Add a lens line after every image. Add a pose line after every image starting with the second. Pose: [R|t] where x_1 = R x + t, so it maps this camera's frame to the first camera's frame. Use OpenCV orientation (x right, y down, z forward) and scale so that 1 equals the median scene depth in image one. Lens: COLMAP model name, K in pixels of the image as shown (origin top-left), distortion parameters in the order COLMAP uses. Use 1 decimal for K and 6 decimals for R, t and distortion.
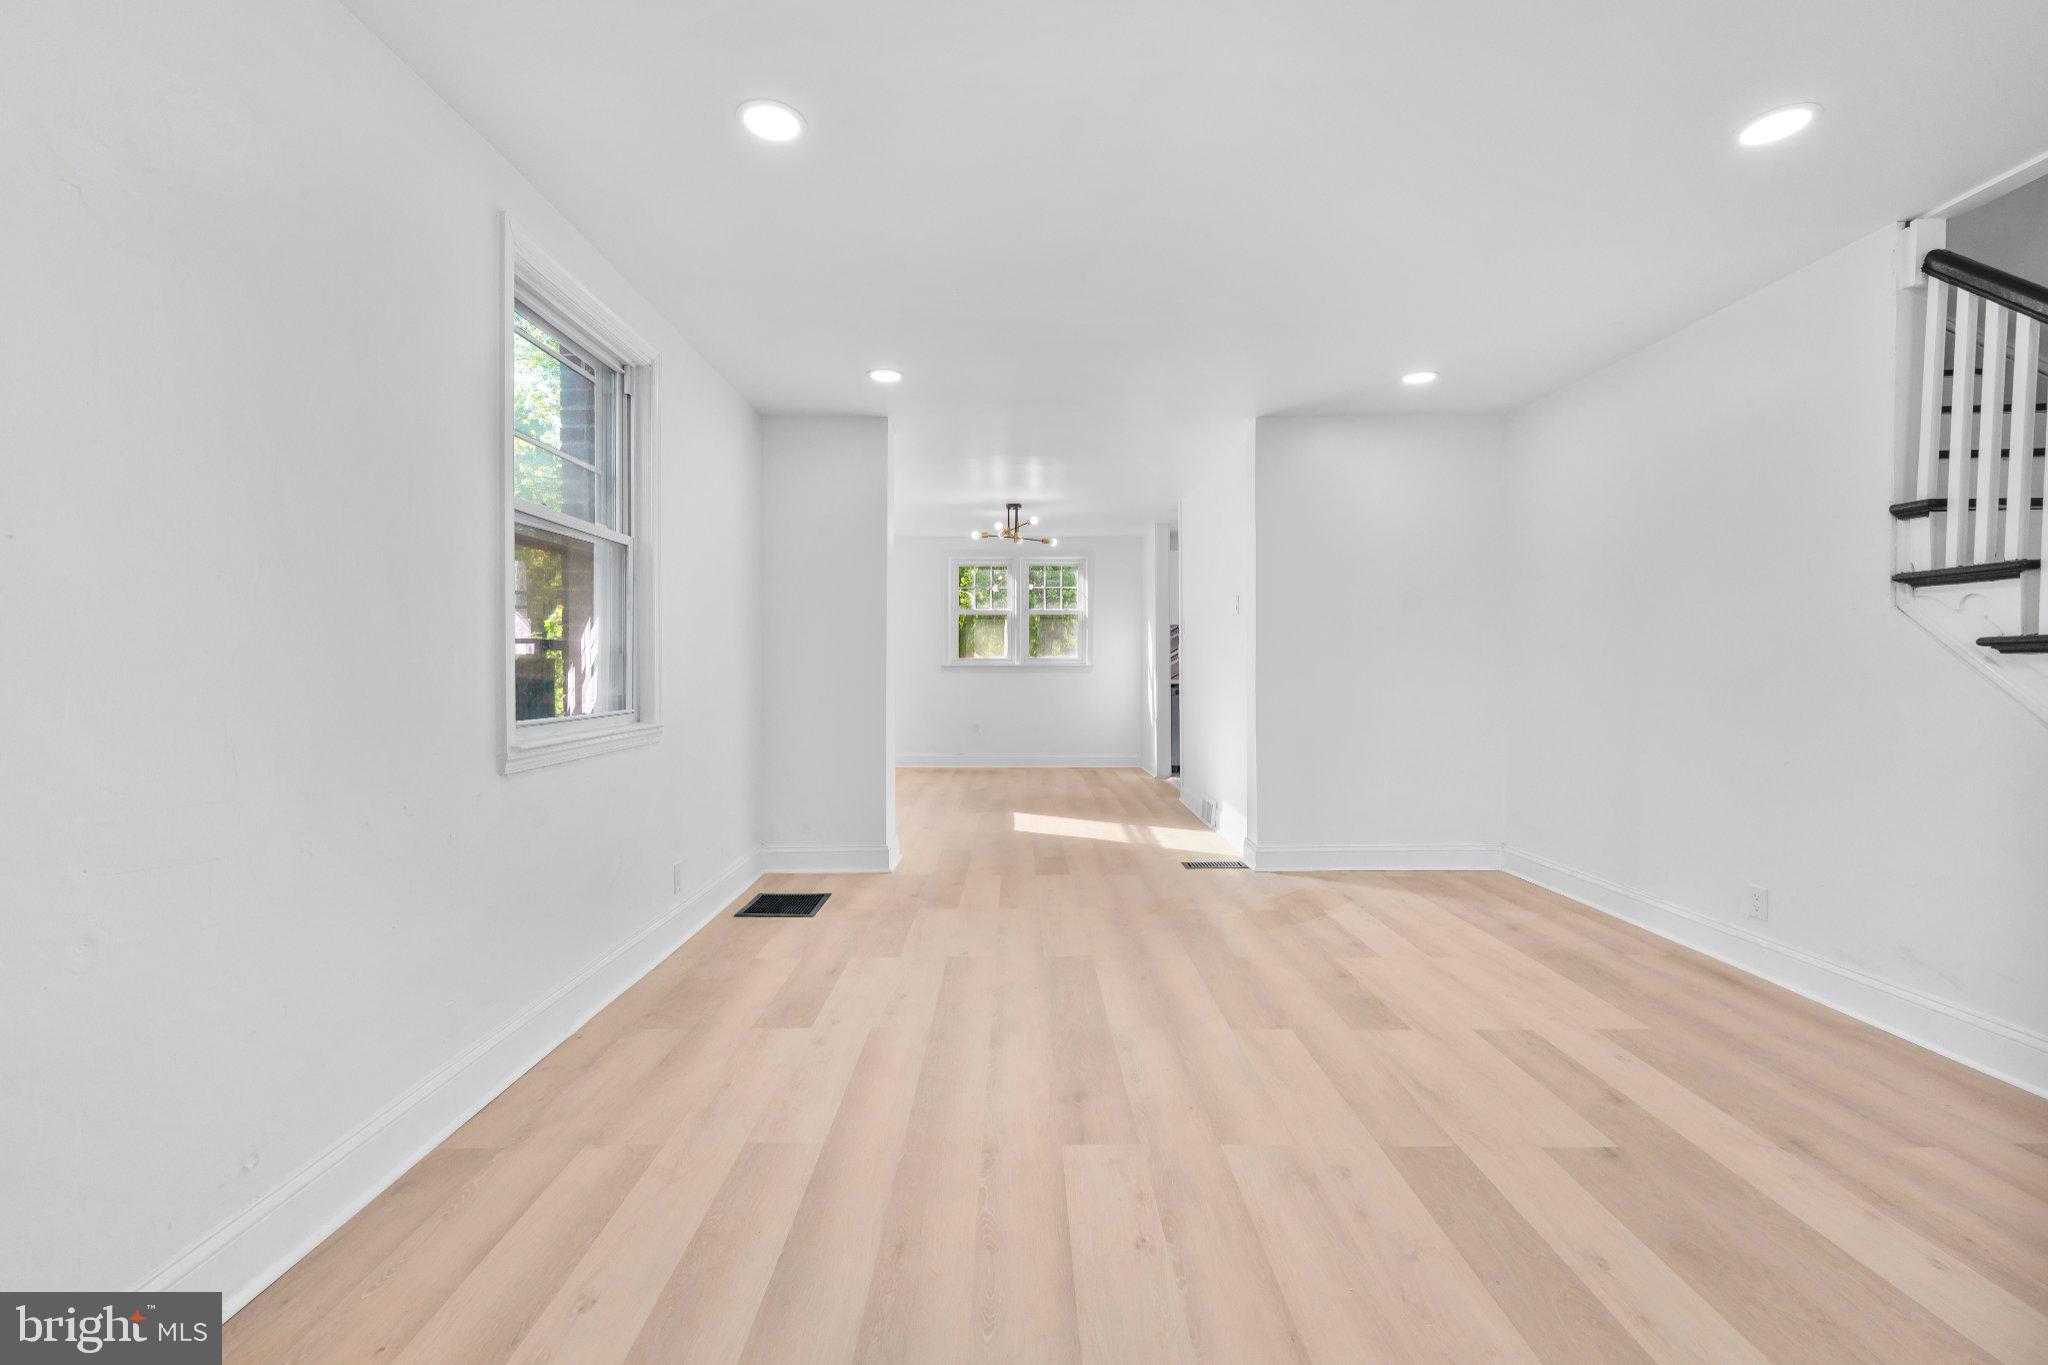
lens RADIAL K [[813.7, 0, 1026.4], [0, 813.7, 673.2], [0, 0, 1]] dist [0.000343, 0.000024]
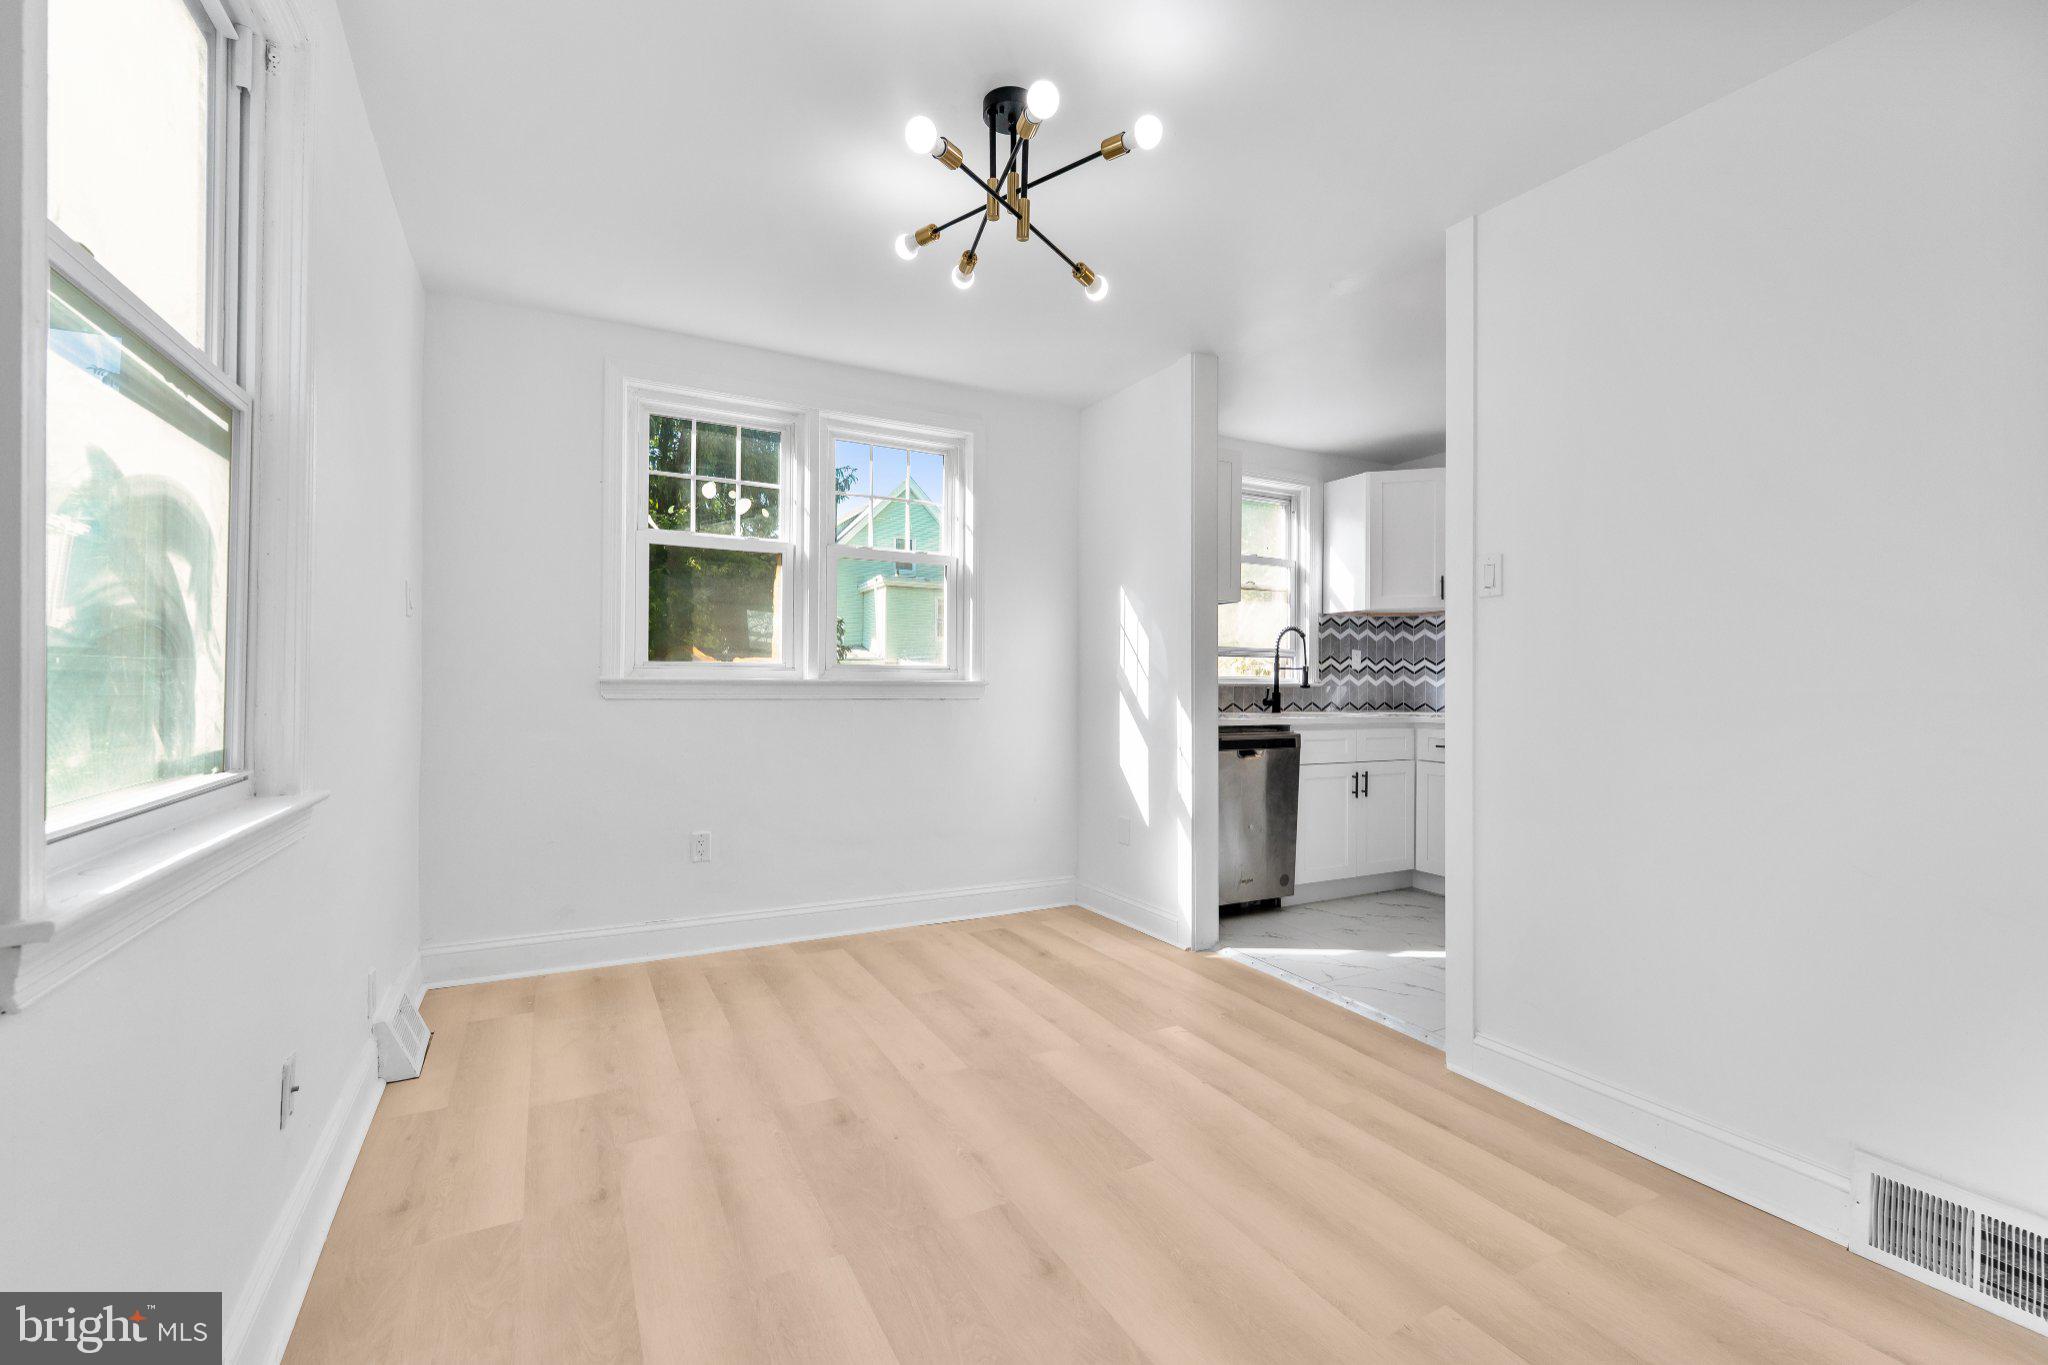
lens RADIAL K [[862.4, 0, 1020.3], [0, 862.4, 673.6], [0, 0, 1]] dist [0.000438, -0.000144]
pose [[0.887743, 0.013048, 0.460155, -0.114045], [-0.005107, 0.999816, -0.018497, -0.006157], [-0.460312, 0.014071, 0.887646, 0.572792]]
